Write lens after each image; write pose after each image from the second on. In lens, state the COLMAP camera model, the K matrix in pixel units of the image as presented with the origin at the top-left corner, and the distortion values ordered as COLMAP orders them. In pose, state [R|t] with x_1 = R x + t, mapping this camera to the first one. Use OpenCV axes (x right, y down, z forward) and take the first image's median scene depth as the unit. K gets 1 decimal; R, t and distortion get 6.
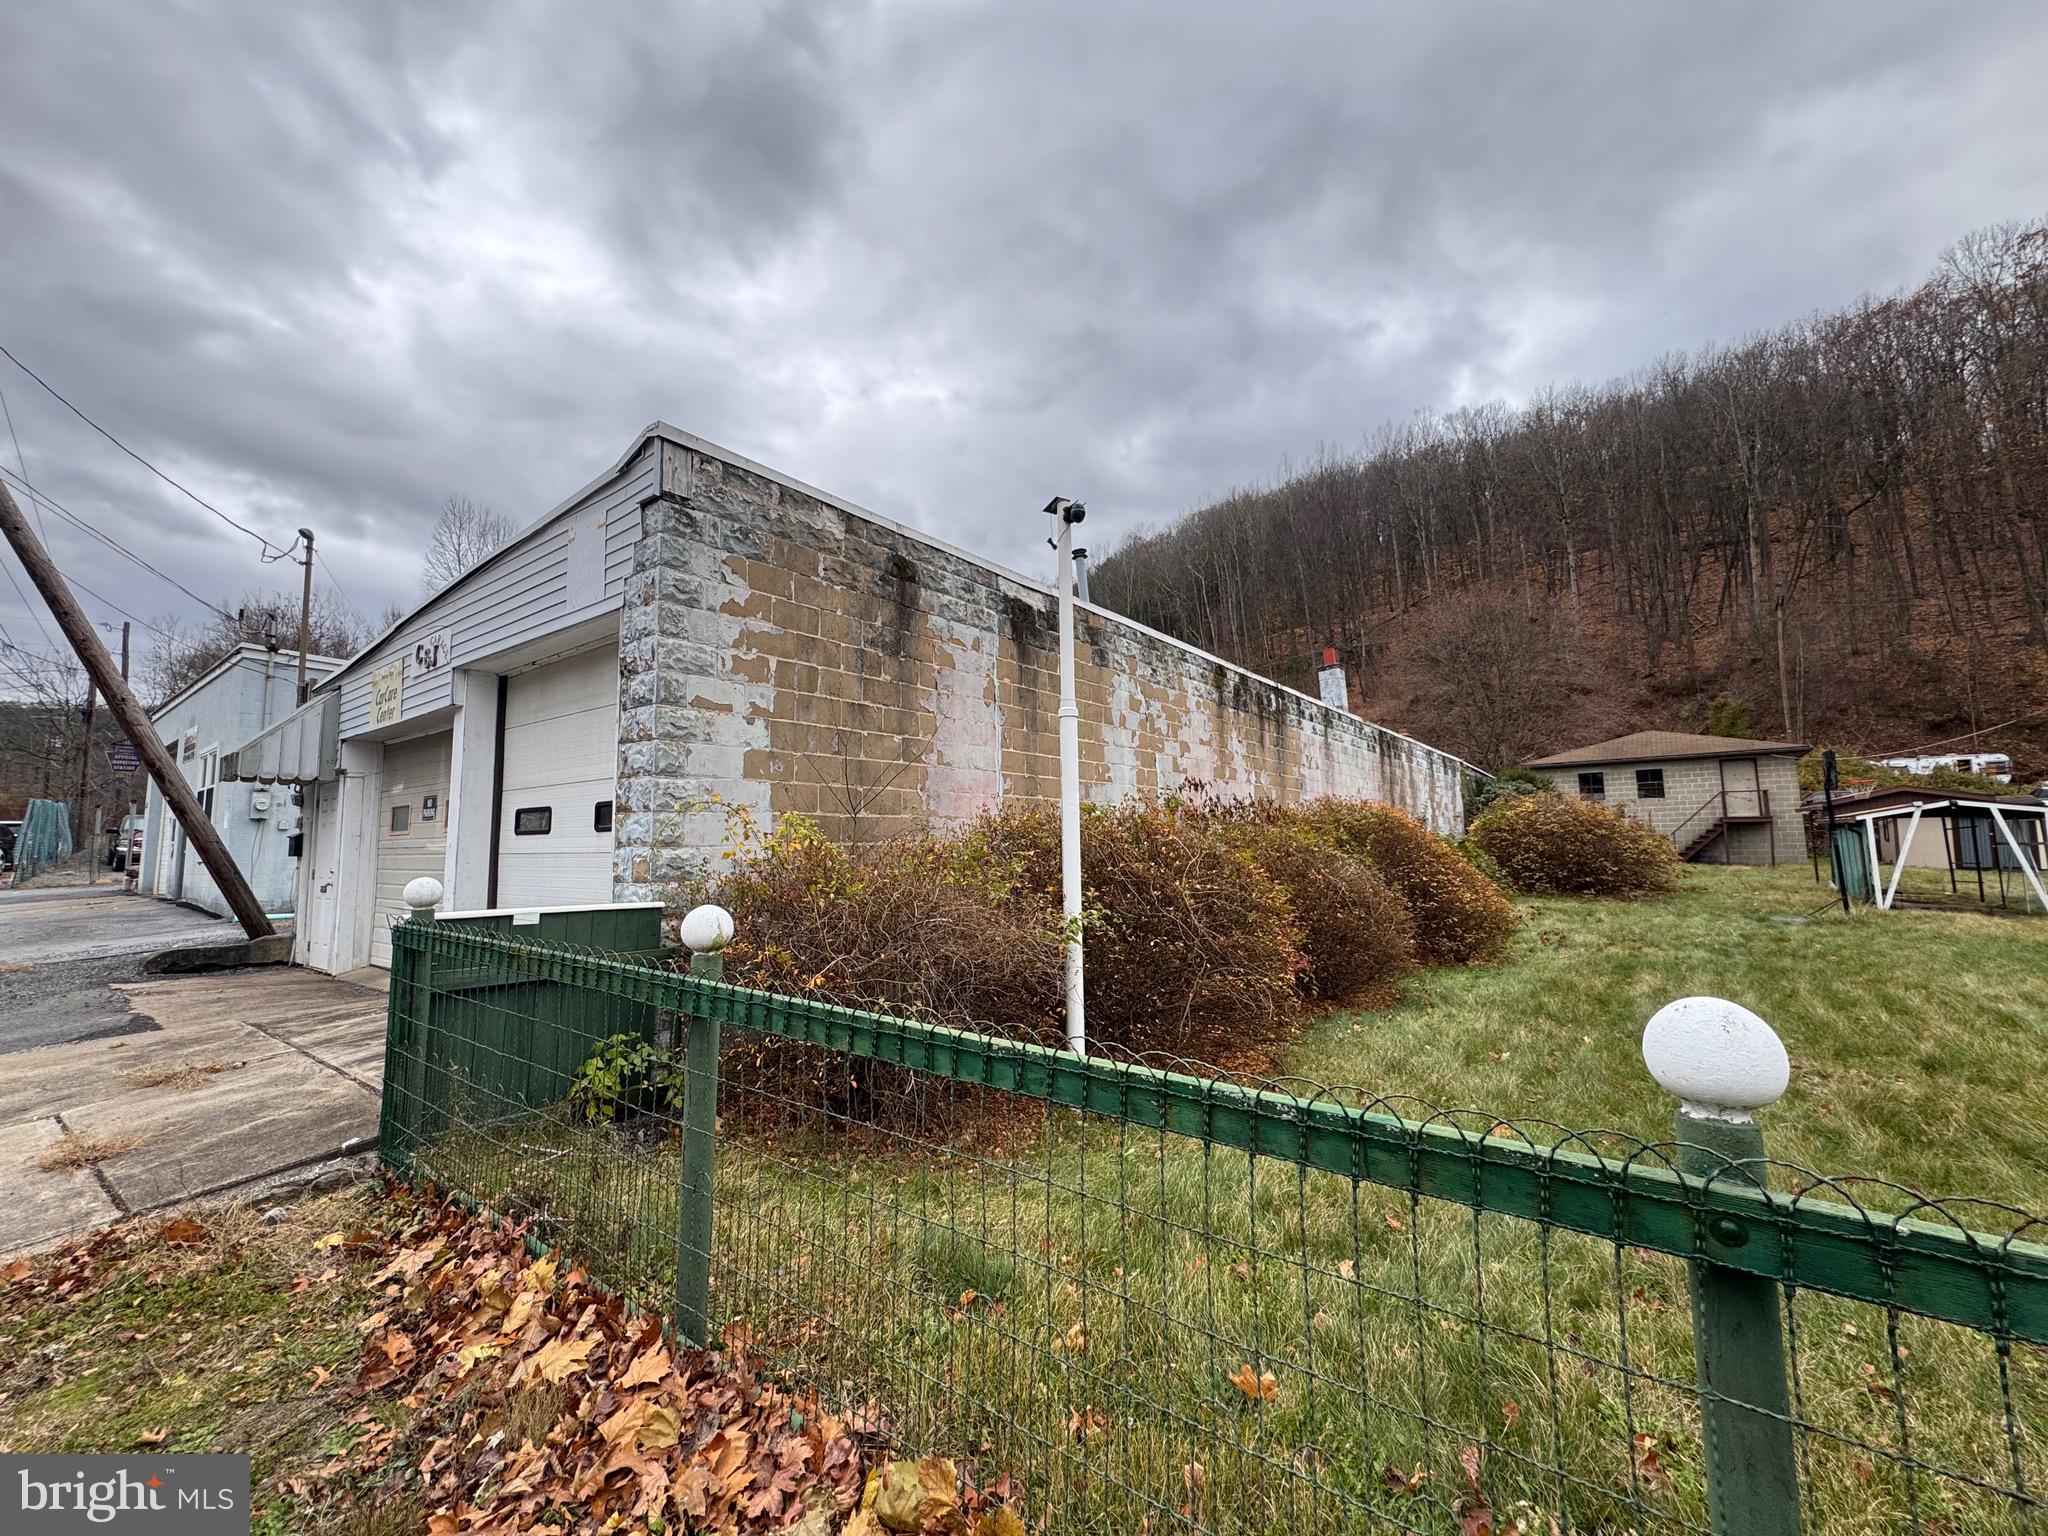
lens RADIAL K [[835.1, 0, 952.7], [0, 835.1, 753.9], [0, 0, 1]] dist [0.000208, 0.000115]
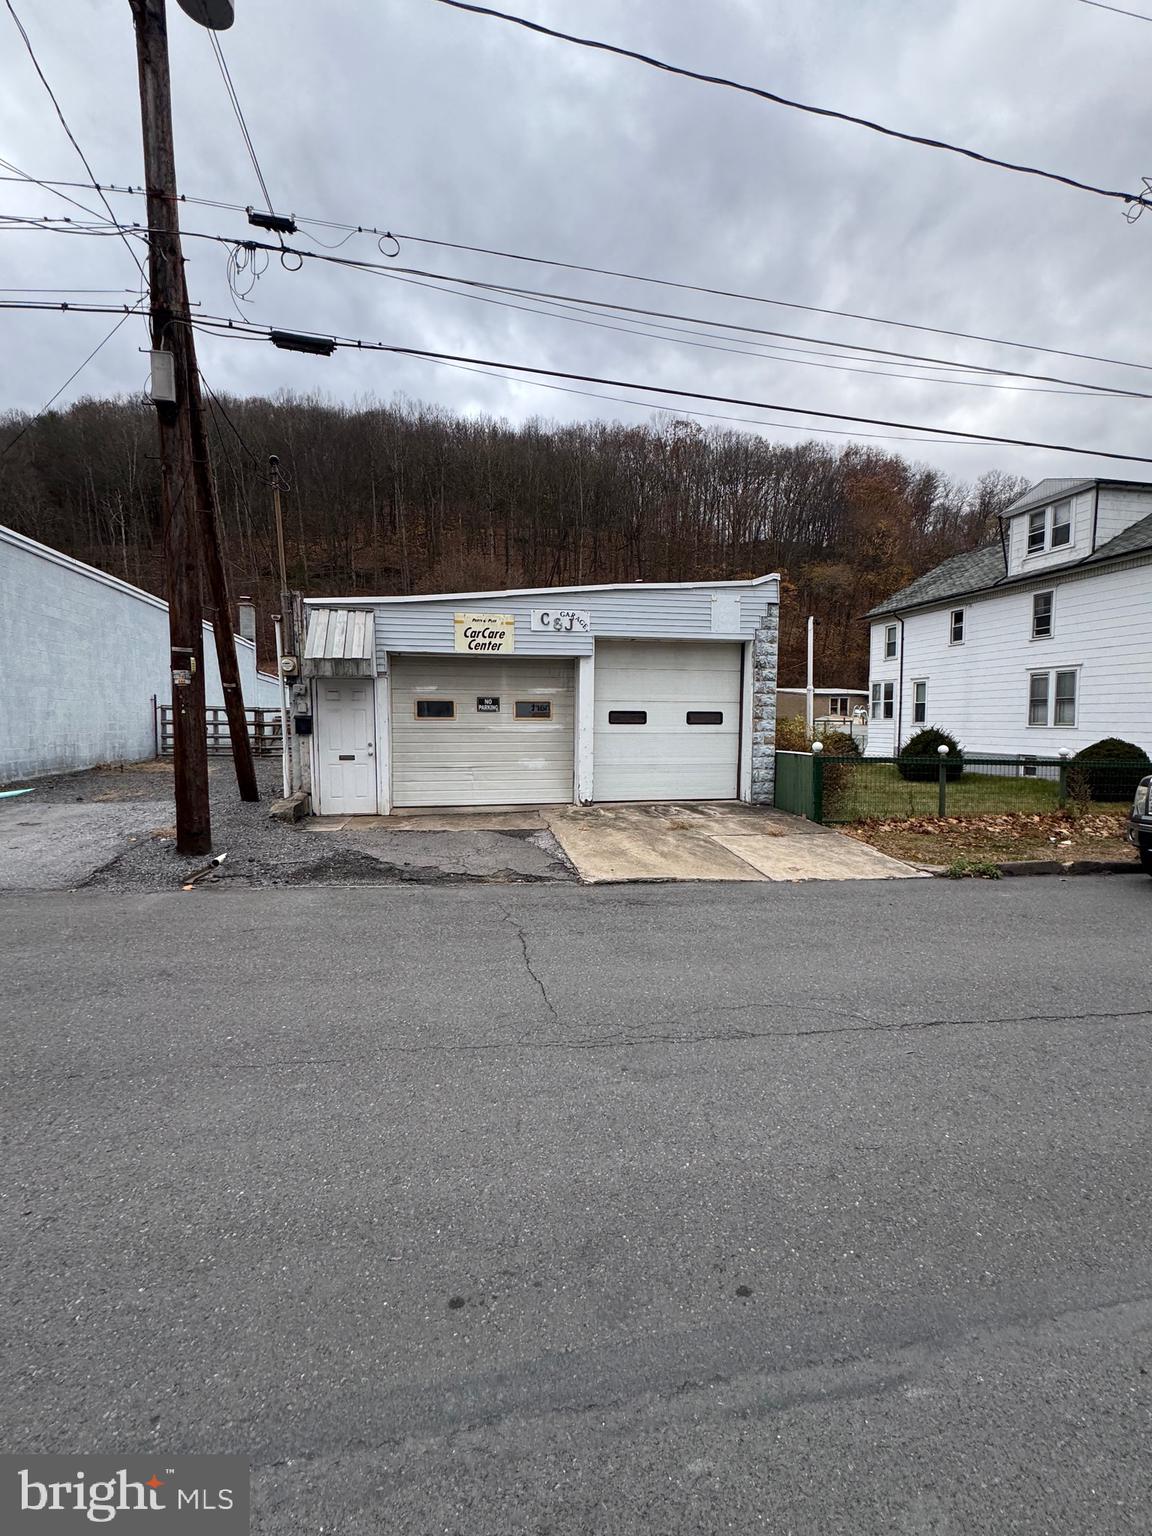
lens RADIAL K [[662.9, 0, 576.0], [0, 662.9, 768.0], [0, 0, 1]] dist [-0.001538, -0.000171]
pose [[0.633709, -0.038526, 0.772612, -1.432559], [-0.094193, 0.987484, 0.126499, 0.006170], [-0.767816, -0.152938, 0.622149, 0.034363]]
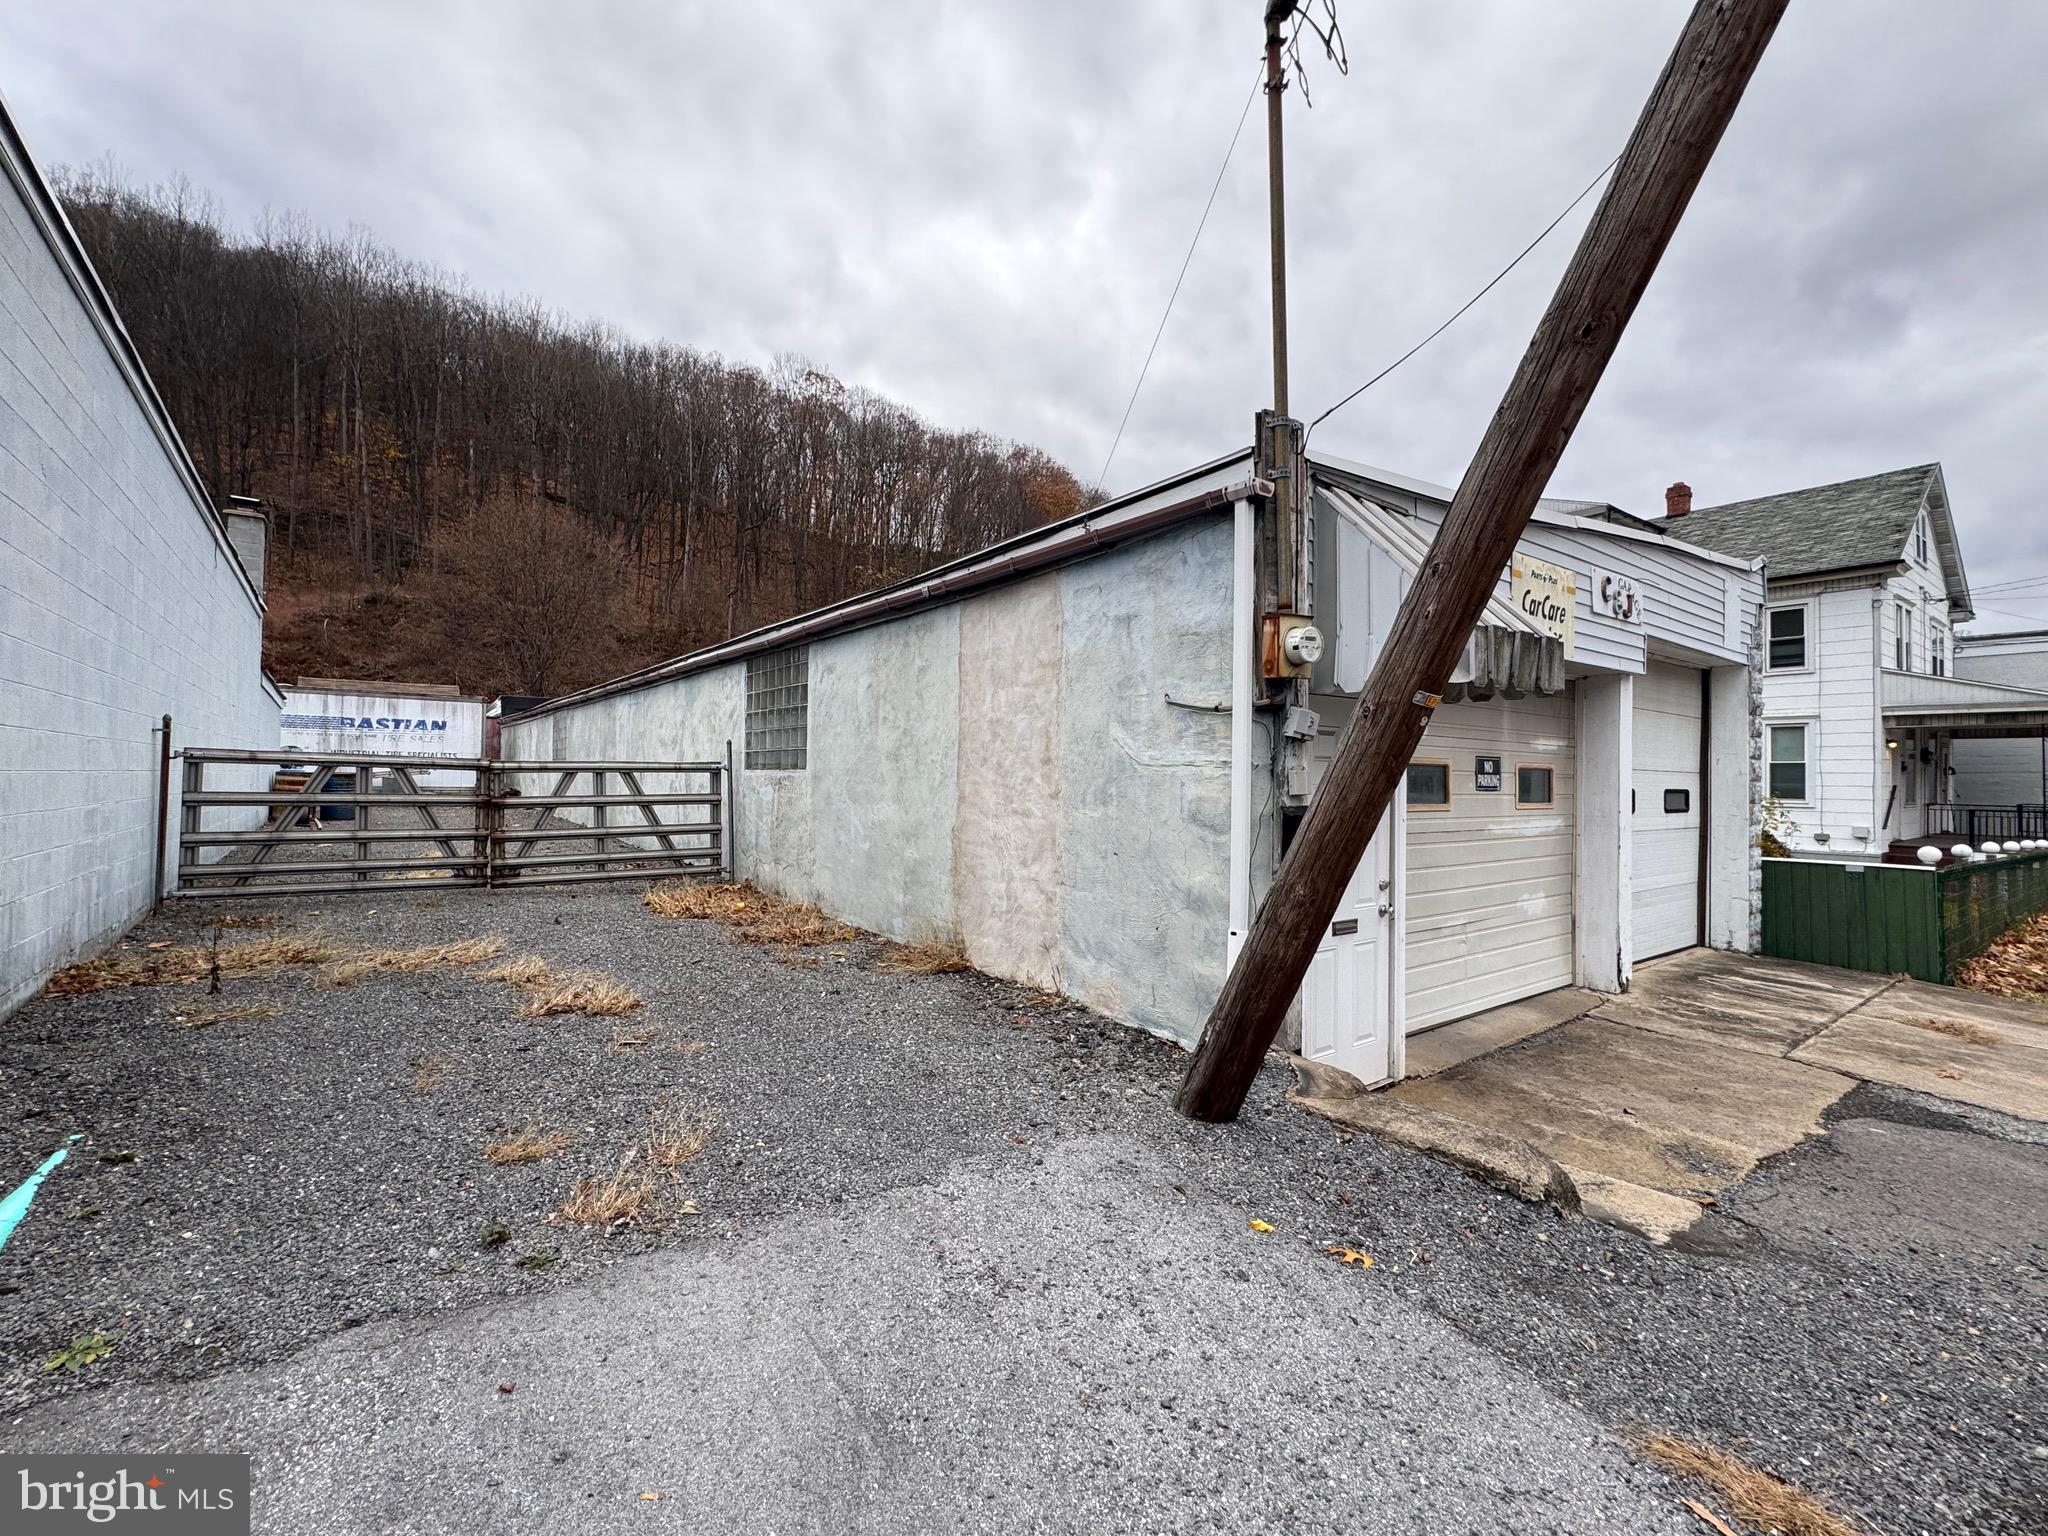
lens RADIAL K [[883.9, 0, 1018.3], [0, 883.9, 768.3], [0, 0, 1]] dist [-0.001538, -0.000171]
pose [[0.233414, 0.031275, 0.971874, -1.348299], [-0.119063, 0.992881, -0.003356, 0.102730], [-0.965061, -0.114931, 0.235476, 1.130415]]
